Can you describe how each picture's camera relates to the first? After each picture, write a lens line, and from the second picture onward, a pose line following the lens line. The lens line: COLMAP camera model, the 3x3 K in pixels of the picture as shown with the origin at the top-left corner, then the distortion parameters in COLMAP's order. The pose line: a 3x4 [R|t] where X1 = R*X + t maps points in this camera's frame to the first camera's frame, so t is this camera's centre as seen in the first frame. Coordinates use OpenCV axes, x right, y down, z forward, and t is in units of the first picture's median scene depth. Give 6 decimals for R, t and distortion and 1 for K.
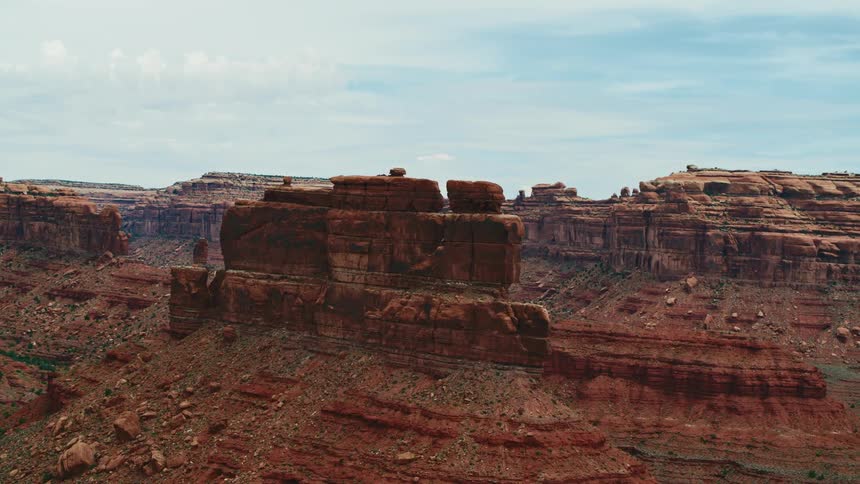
lens RADIAL K [[1382.1, 0, 430.0], [0, 1382.1, 242.0], [0, 0, 1]] dist [-0.039769, -0.117143]
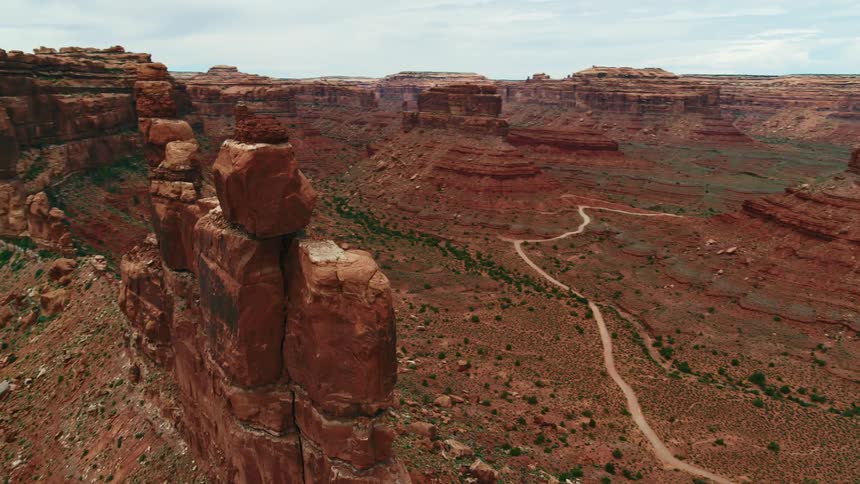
lens RADIAL K [[611.3, 0, 430.0], [0, 611.3, 242.0], [0, 0, 1]] dist [-0.078136, 0.003703]
pose [[0.993598, -0.004354, -0.112886, 0.019304], [0.030293, 0.972930, 0.229104, -0.004707], [0.108832, -0.231057, 0.966834, -0.220019]]
